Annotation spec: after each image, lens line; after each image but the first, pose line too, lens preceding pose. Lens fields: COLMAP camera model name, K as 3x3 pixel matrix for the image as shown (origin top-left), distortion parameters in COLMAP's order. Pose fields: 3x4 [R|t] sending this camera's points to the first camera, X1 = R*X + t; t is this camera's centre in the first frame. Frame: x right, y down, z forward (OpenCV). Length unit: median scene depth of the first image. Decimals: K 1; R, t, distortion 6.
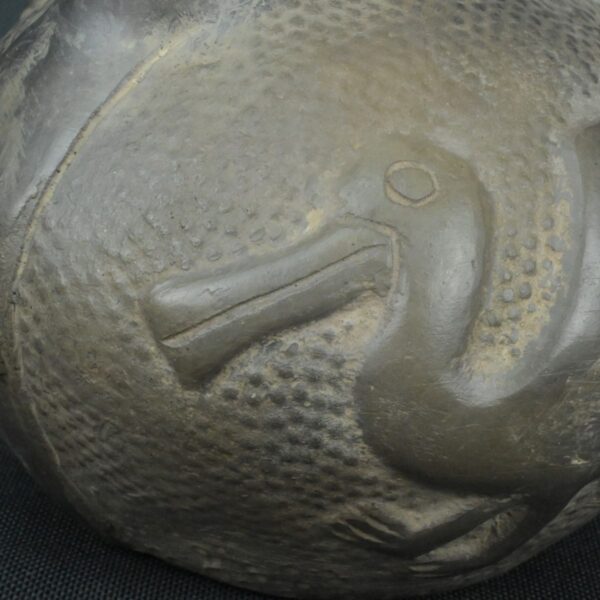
lens RADIAL K [[1940.4, 0, 297.7], [0, 1940.4, 299.1], [0, 0, 1]] dist [0.006933, 0.000000]
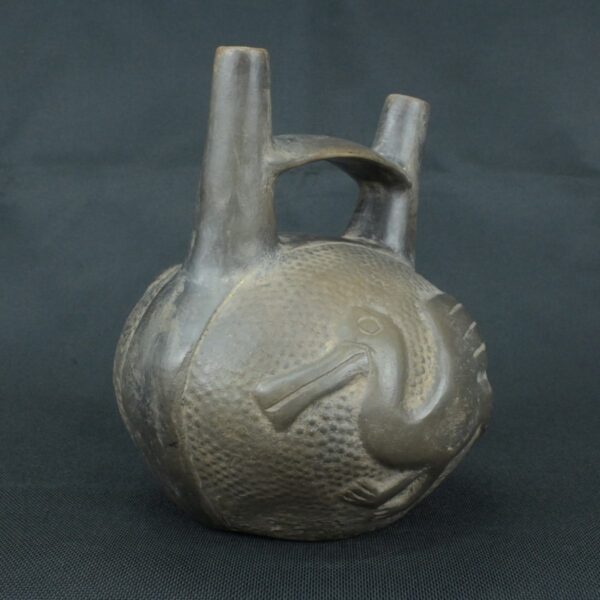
lens RADIAL K [[787.9, 0, 303.7], [0, 787.9, 304.3], [0, 0, 1]] dist [0.012407, 0.000000]
pose [[0.970801, -0.077052, 0.227176, -0.208865], [0.124127, 0.971726, -0.200853, 0.085007], [-0.205276, 0.223187, 0.952916, 0.150380]]
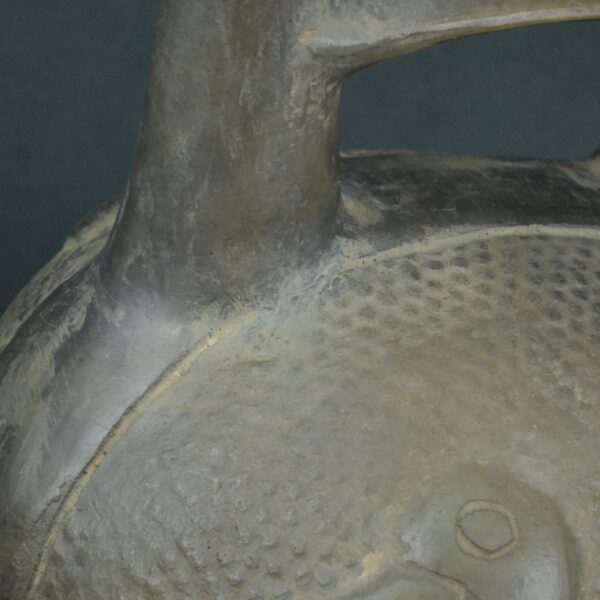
lens RADIAL K [[1940.4, 0, 299.4], [0, 1940.4, 301.8], [0, 0, 1]] dist [0.006933, 0.000000]
pose [[0.997045, 0.055244, -0.053388, 0.015743], [-0.054085, 0.998273, 0.022919, -0.169908], [0.054562, -0.019963, 0.998311, 0.134107]]
